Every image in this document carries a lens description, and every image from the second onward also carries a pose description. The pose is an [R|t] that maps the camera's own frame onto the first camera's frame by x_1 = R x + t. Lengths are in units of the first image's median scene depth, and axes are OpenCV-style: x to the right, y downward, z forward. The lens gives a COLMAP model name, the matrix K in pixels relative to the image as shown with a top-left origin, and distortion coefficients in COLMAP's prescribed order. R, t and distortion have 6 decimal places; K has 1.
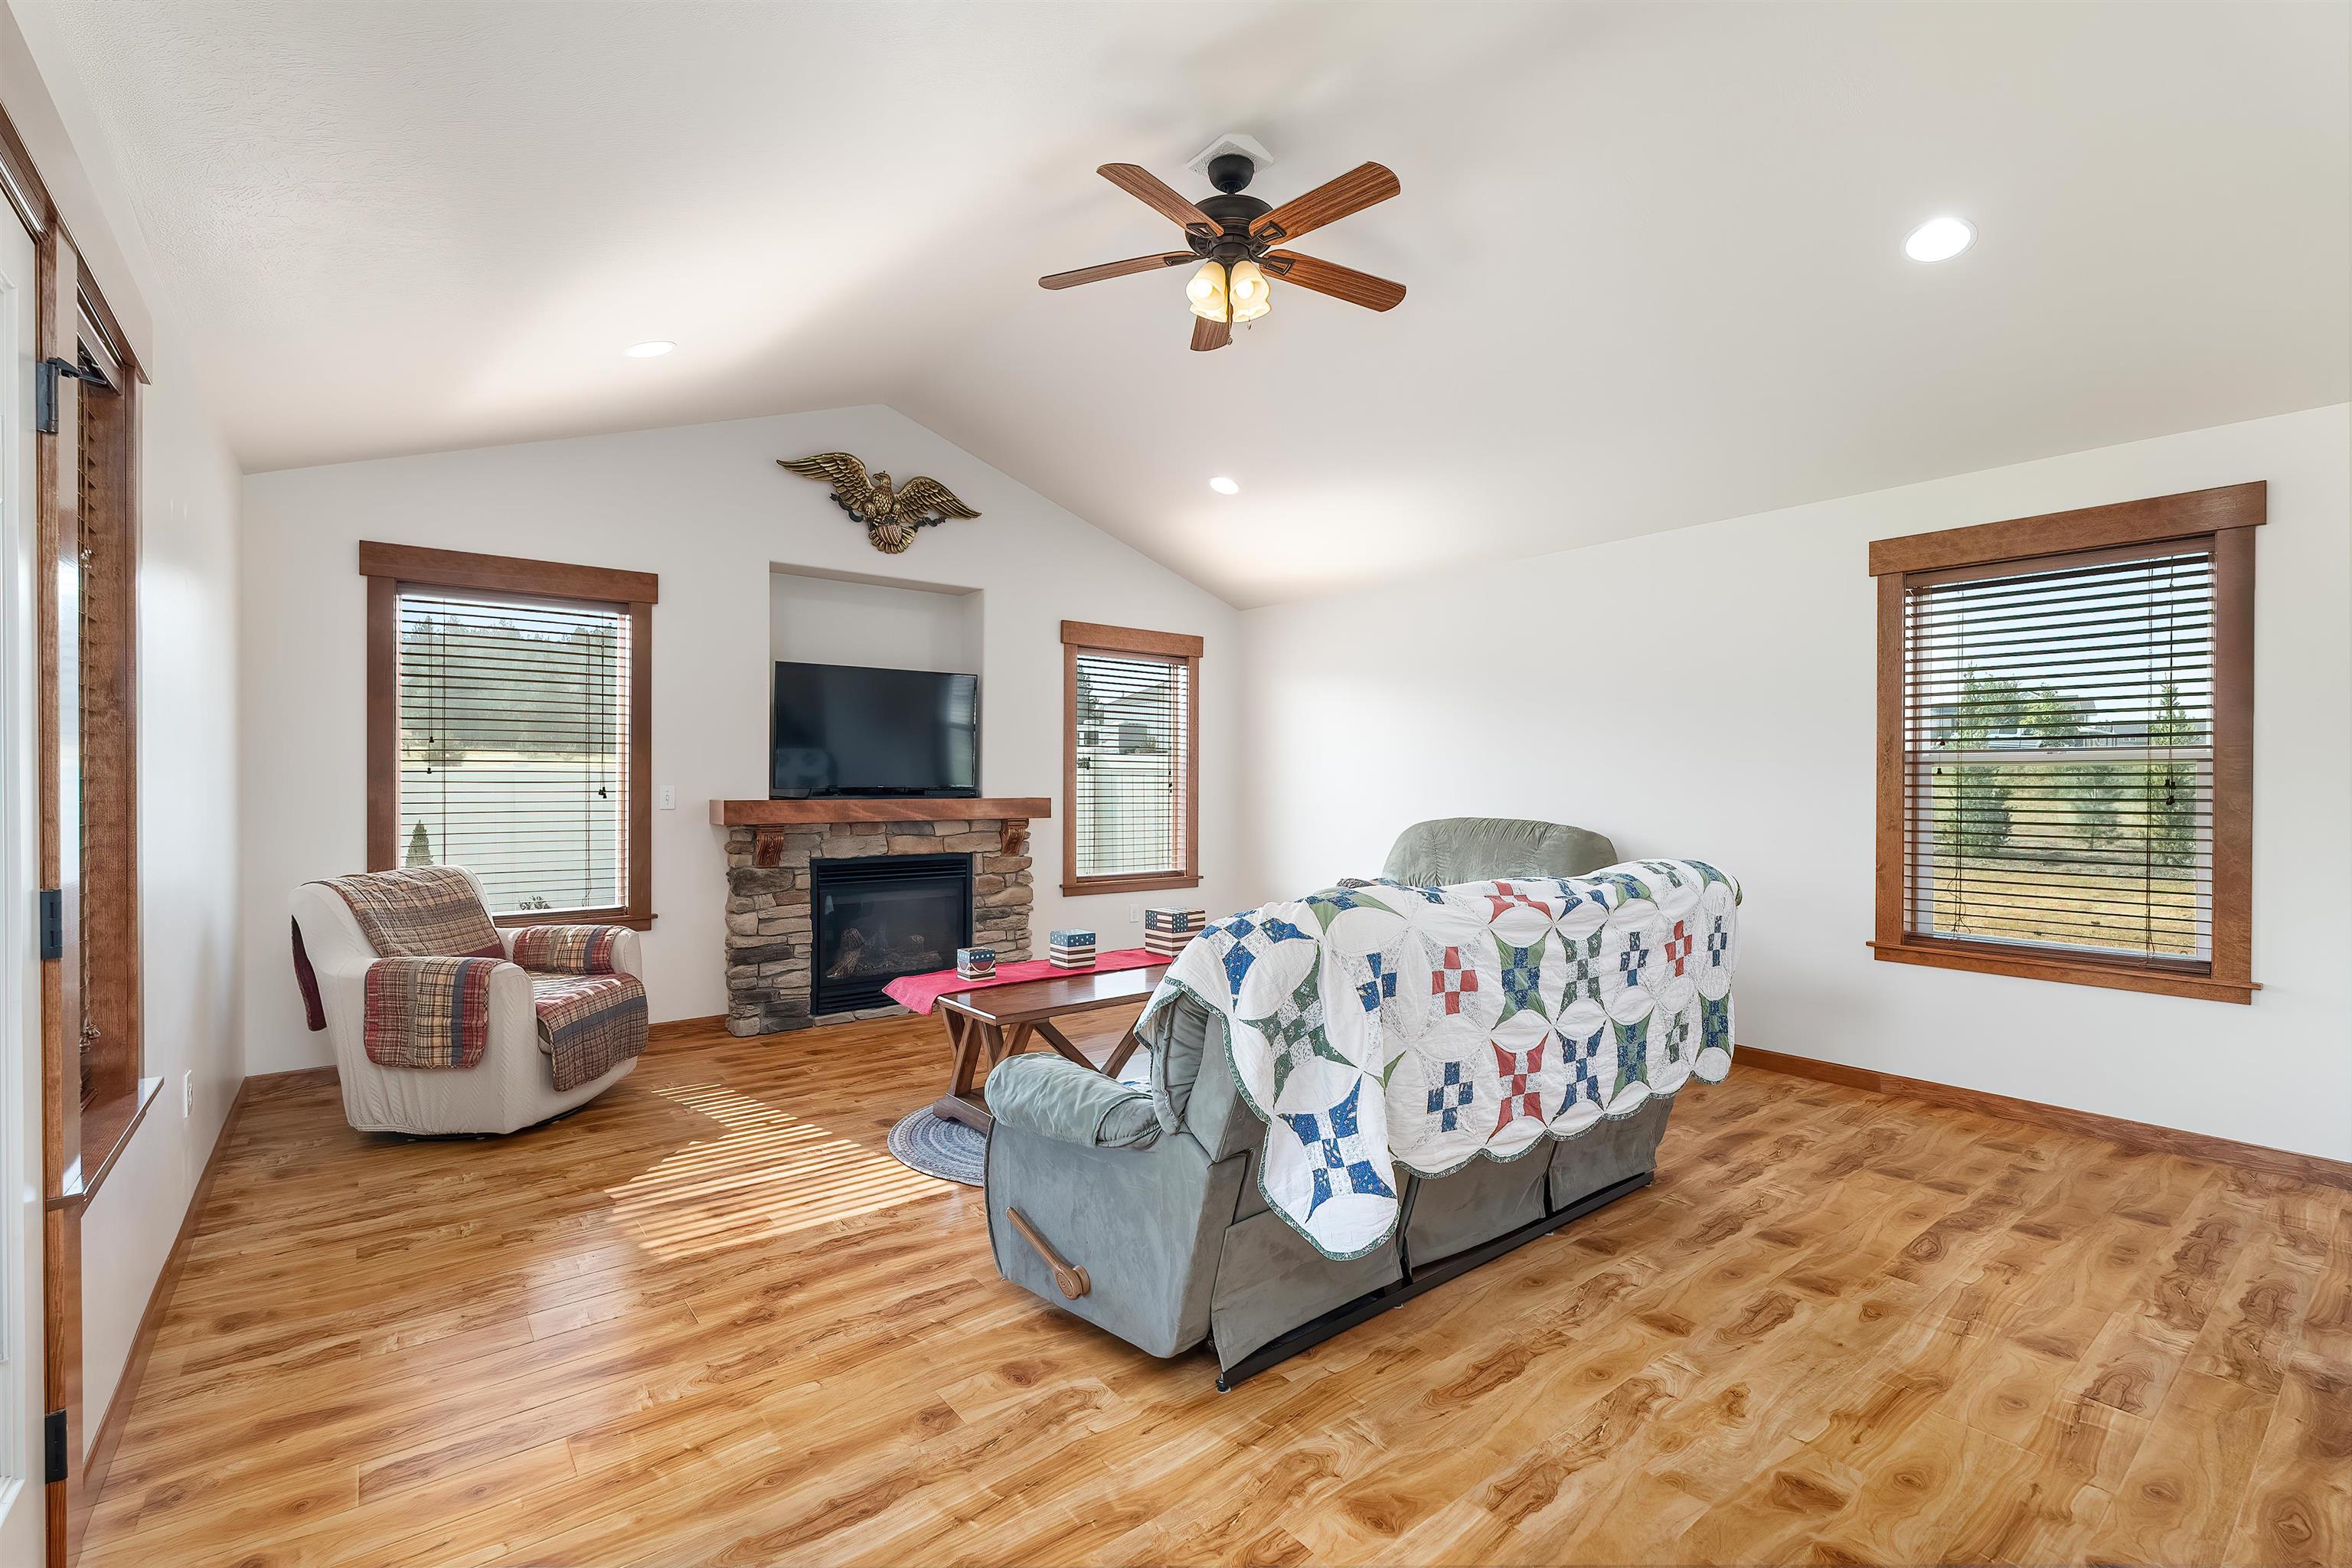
lens RADIAL K [[1018.2, 0, 1140.5], [0, 1018.2, 788.4], [0, 0, 1]] dist [-0.004358, 0.000758]
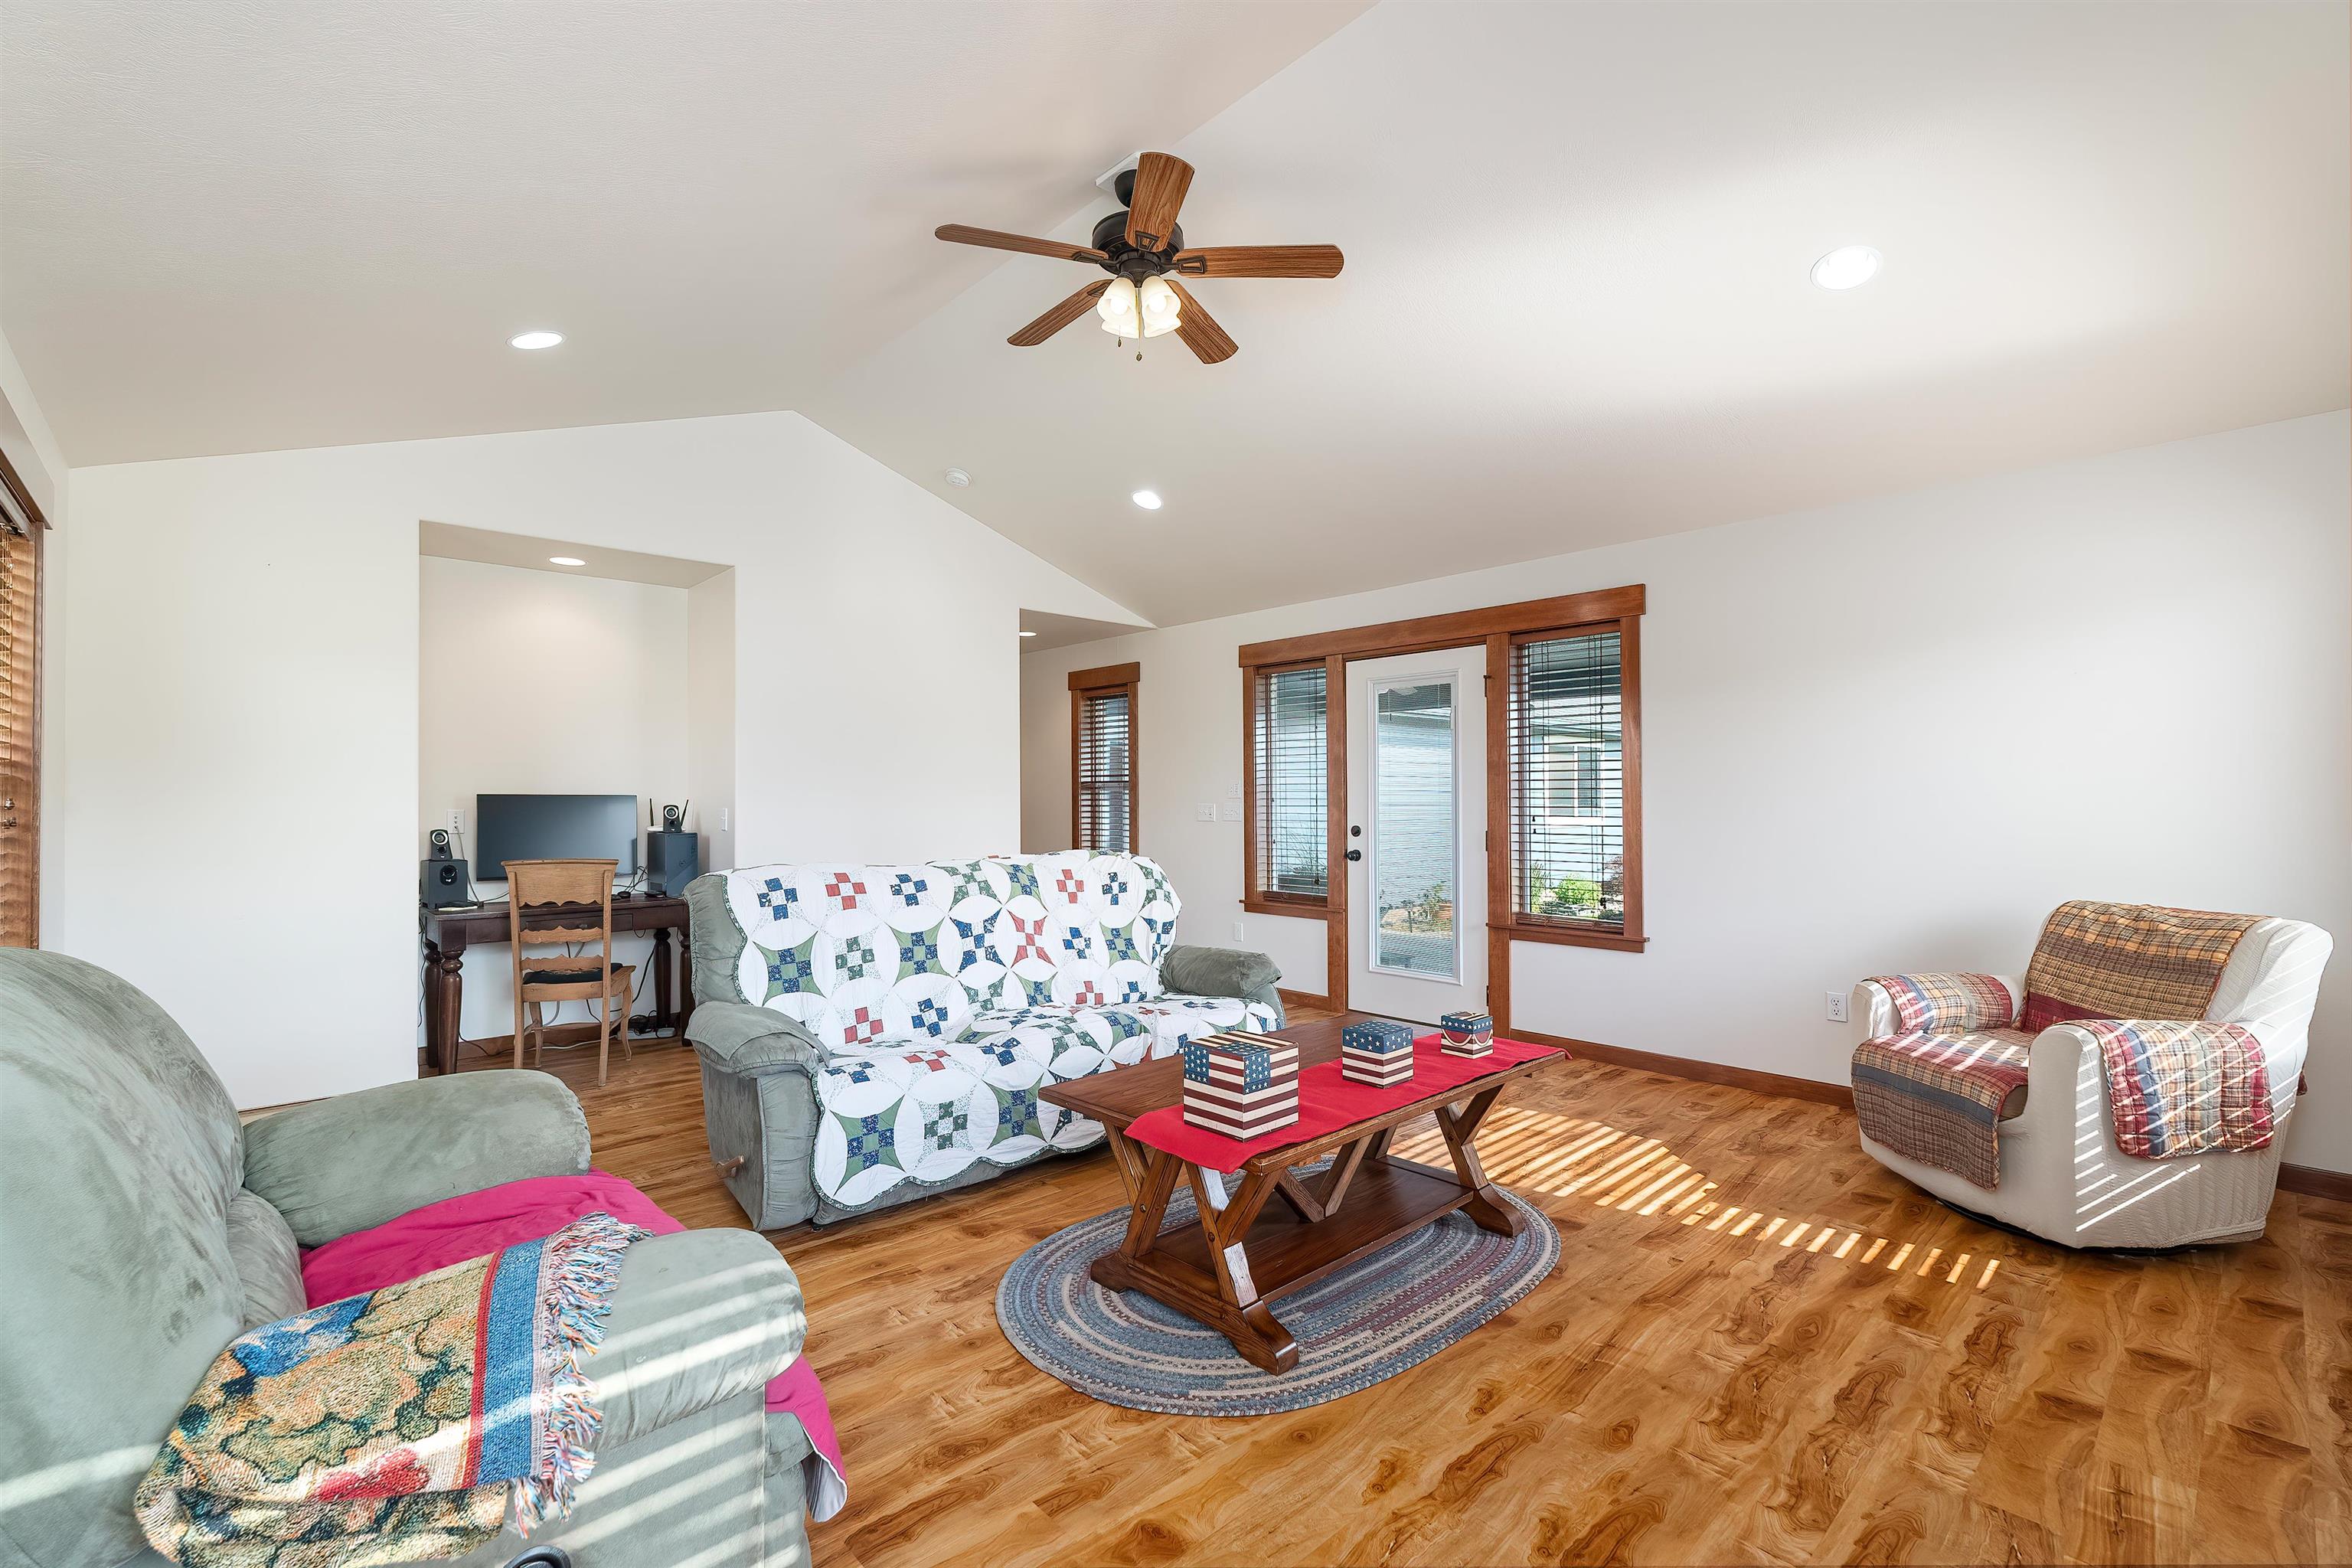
lens RADIAL K [[1018.2, 0, 1161.0], [0, 1018.2, 794.3], [0, 0, 1]] dist [-0.004358, 0.000758]
pose [[-0.994103, 0.002819, -0.108402, 0.117314], [0.002946, 0.999995, -0.001011, -0.006939], [0.108398, -0.001325, -0.994107, 1.360525]]
